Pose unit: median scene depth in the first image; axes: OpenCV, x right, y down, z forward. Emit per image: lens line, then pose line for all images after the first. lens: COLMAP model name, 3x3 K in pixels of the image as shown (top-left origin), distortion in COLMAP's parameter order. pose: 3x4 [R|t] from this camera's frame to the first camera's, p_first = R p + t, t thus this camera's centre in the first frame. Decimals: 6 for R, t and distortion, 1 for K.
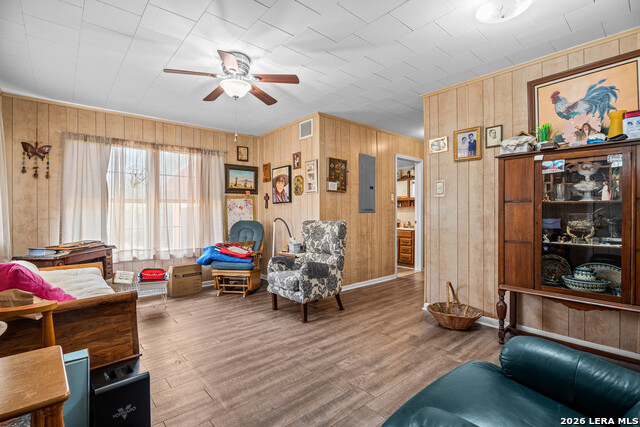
lens RADIAL K [[305.3, 0, 325.1], [0, 305.3, 214.8], [0, 0, 1]] dist [-0.010877, 0.001023]
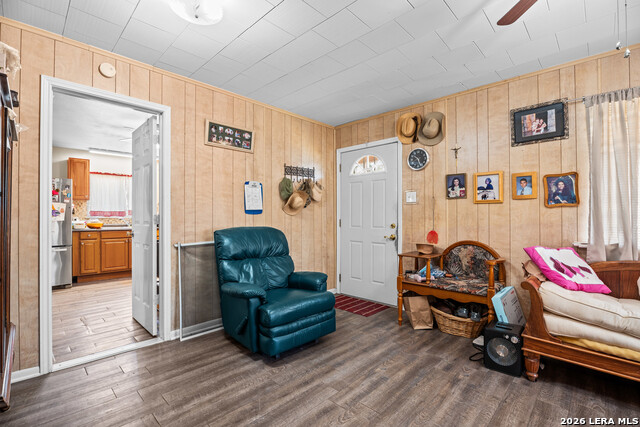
lens RADIAL K [[292.2, 0, 318.1], [0, 292.2, 216.8], [0, 0, 1]] dist [-0.009695, -0.000218]
pose [[-0.998475, 0.003073, -0.055119, 0.139587], [0.002878, 0.999989, 0.003621, -0.007677], [0.055130, 0.003457, -0.998473, 1.099099]]
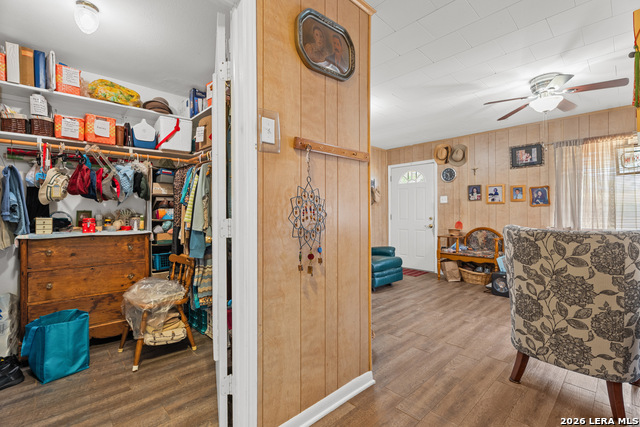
lens RADIAL K [[292.2, 0, 304.9], [0, 292.2, 214.8], [0, 0, 1]] dist [-0.009695, -0.000218]
pose [[-0.999700, 0.013301, 0.020590, 0.475634], [0.013659, 0.999756, 0.017354, -0.027379], [-0.020354, 0.017630, -0.999637, 1.681142]]
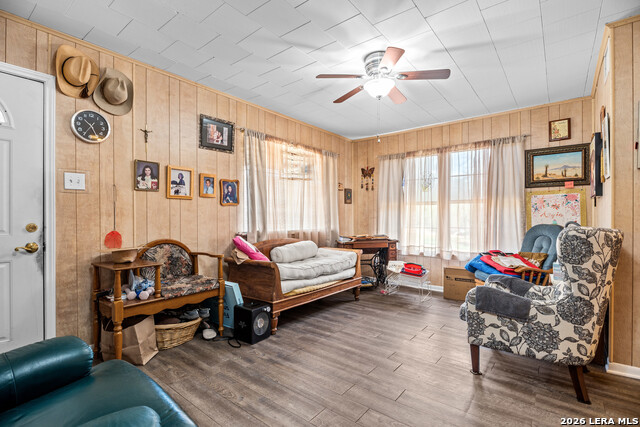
lens RADIAL K [[305.3, 0, 310.5], [0, 305.3, 217.4], [0, 0, 1]] dist [-0.010877, 0.001023]
pose [[0.146242, 0.010321, -0.989195, 0.520365], [-0.006685, 0.999933, 0.009445, -0.000509], [0.989226, 0.005231, 0.146301, 0.500601]]
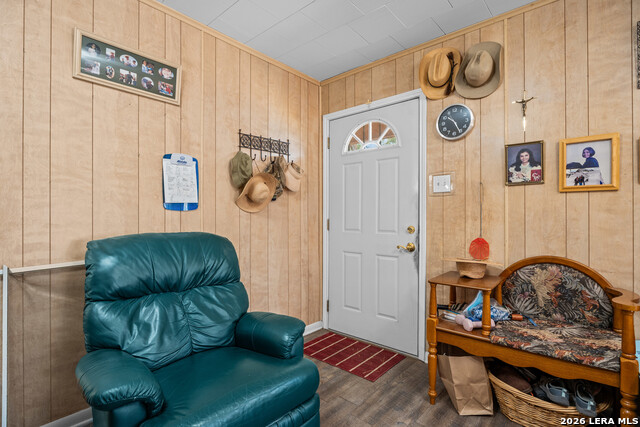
lens RADIAL K [[305.3, 0, 320.2], [0, 305.3, 218.1], [0, 0, 1]] dist [-0.010877, 0.001023]
pose [[-0.994336, 0.002369, -0.106253, 0.091986], [0.001335, 0.999951, 0.009799, -0.003902], [0.106271, 0.009602, -0.994291, 0.720562]]
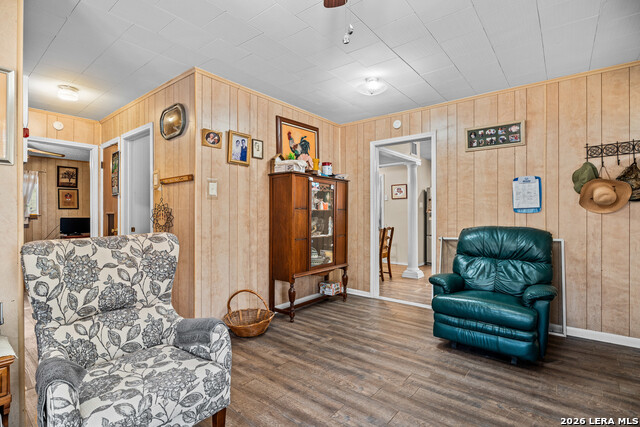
lens RADIAL K [[305.3, 0, 310.6], [0, 305.3, 218.5], [0, 0, 1]] dist [-0.010877, 0.001023]
pose [[-0.141311, -0.011380, 0.989900, -0.530535], [0.007052, 0.999897, 0.012502, -0.012876], [-0.989940, 0.008747, -0.141216, 0.870800]]
